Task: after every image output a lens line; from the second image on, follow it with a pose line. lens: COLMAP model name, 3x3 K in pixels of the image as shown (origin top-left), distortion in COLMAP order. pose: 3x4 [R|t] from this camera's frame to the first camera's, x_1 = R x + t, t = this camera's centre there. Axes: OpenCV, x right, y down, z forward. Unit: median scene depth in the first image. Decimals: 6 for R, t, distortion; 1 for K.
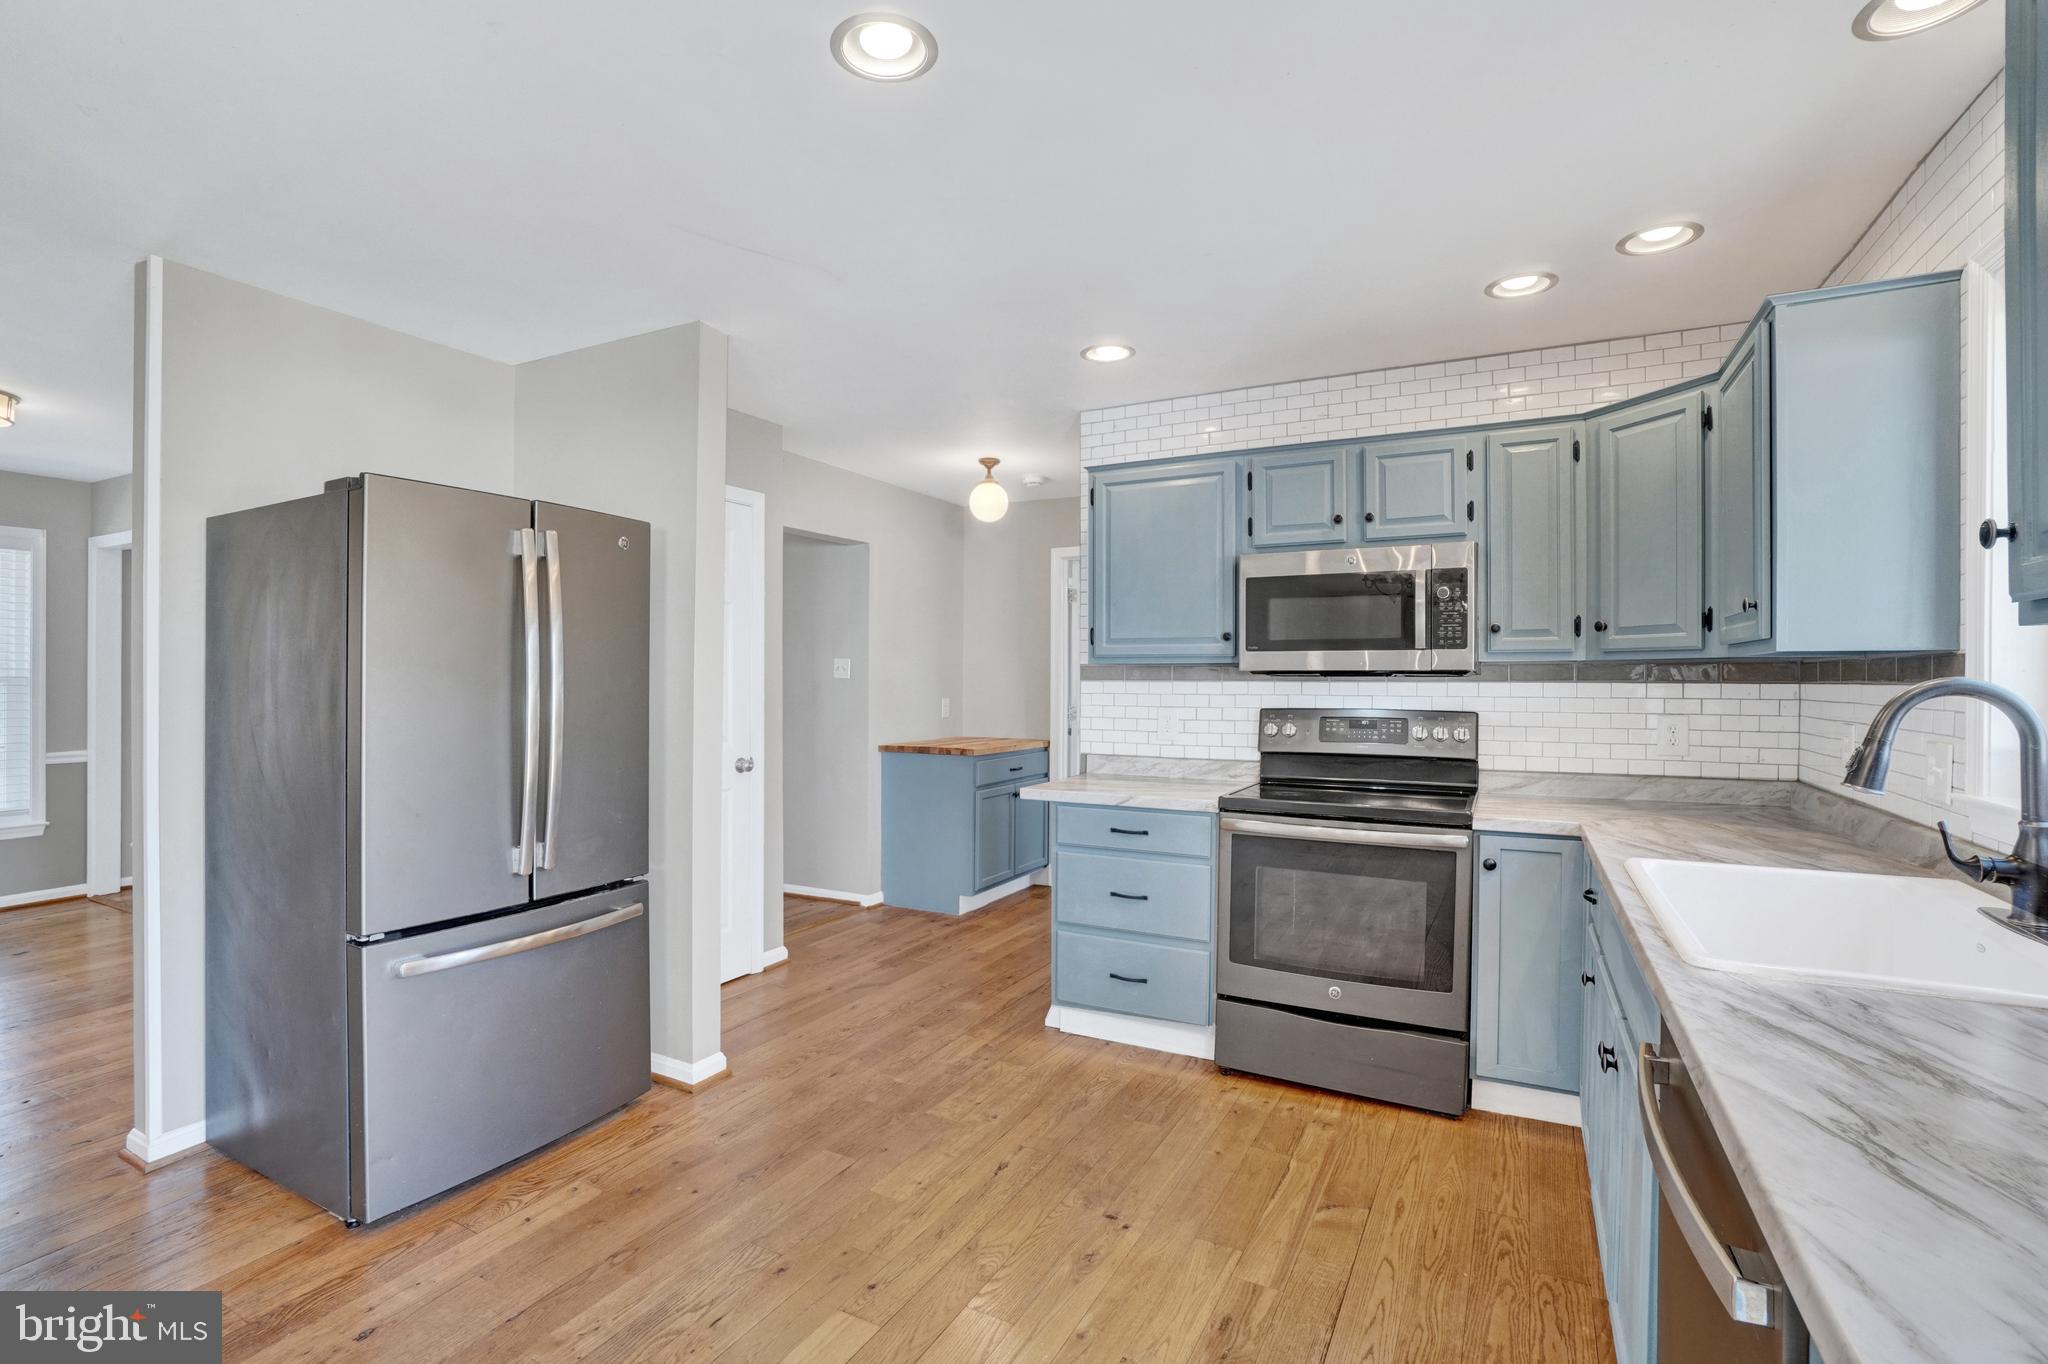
lens RADIAL K [[945.3, 0, 1024.4], [0, 945.3, 689.5], [0, 0, 1]] dist [-0.027243, 0.000500]
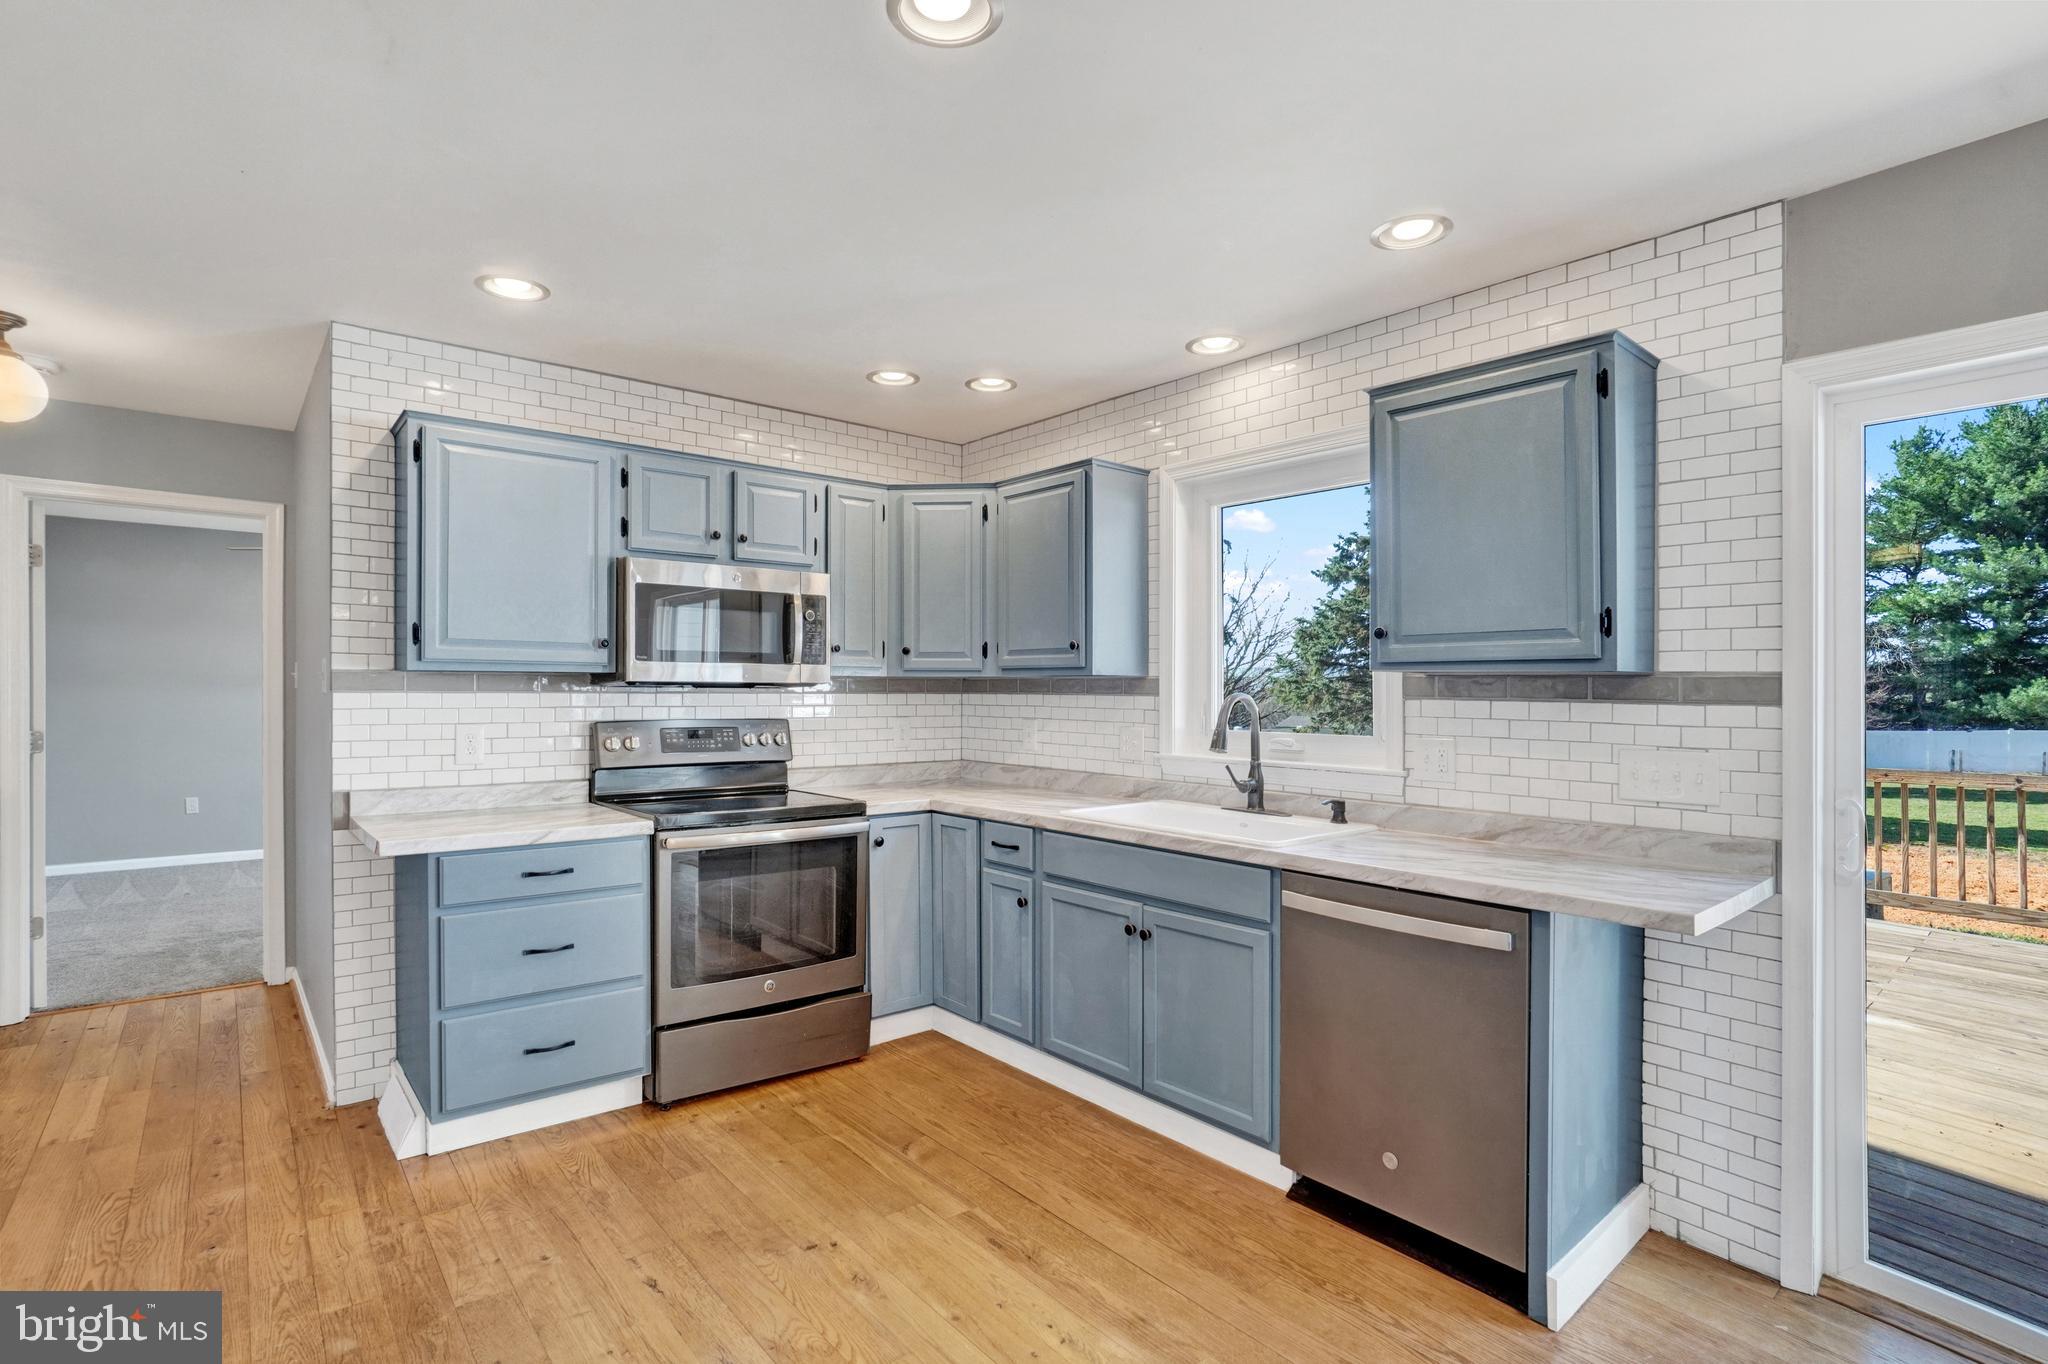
lens RADIAL K [[983.1, 0, 979.6], [0, 983.1, 697.2], [0, 0, 1]] dist [-0.003814, 0.000502]
pose [[0.417510, -0.005909, 0.908653, -0.543530], [0.006460, 0.999973, 0.003535, -0.005712], [-0.908649, 0.004394, 0.417537, 0.299806]]
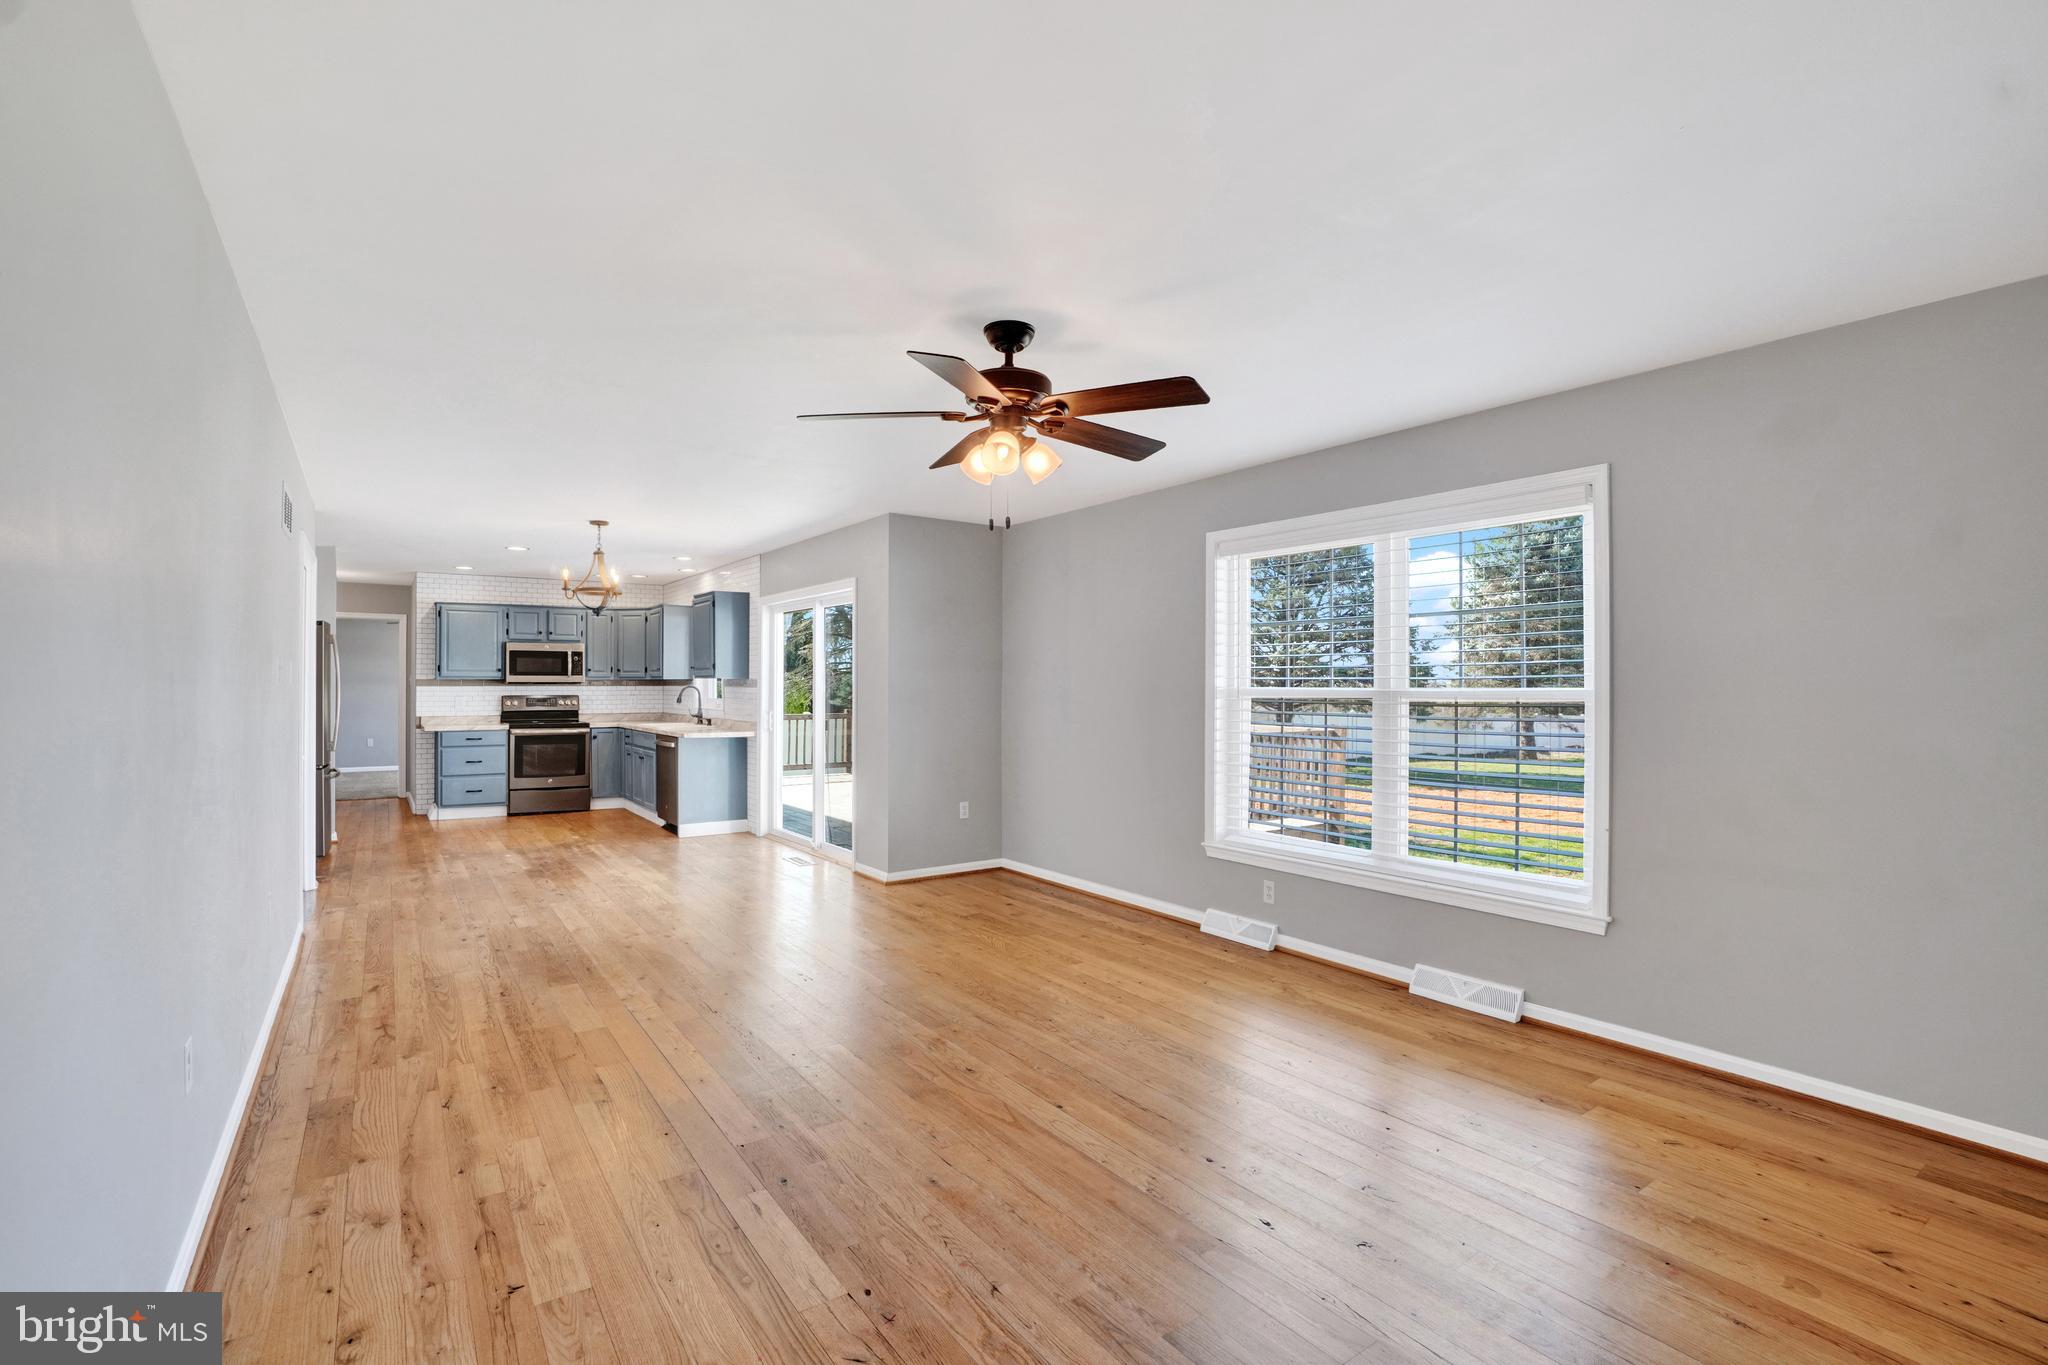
lens RADIAL K [[897.8, 0, 977.5], [0, 897.8, 674.5], [0, 0, 1]] dist [-0.024402, 0.000227]
pose [[0.479446, 0.008227, 0.877533, -1.584580], [0.009306, 0.999852, -0.014458, 0.010861], [-0.877522, 0.015098, 0.479298, -1.692096]]
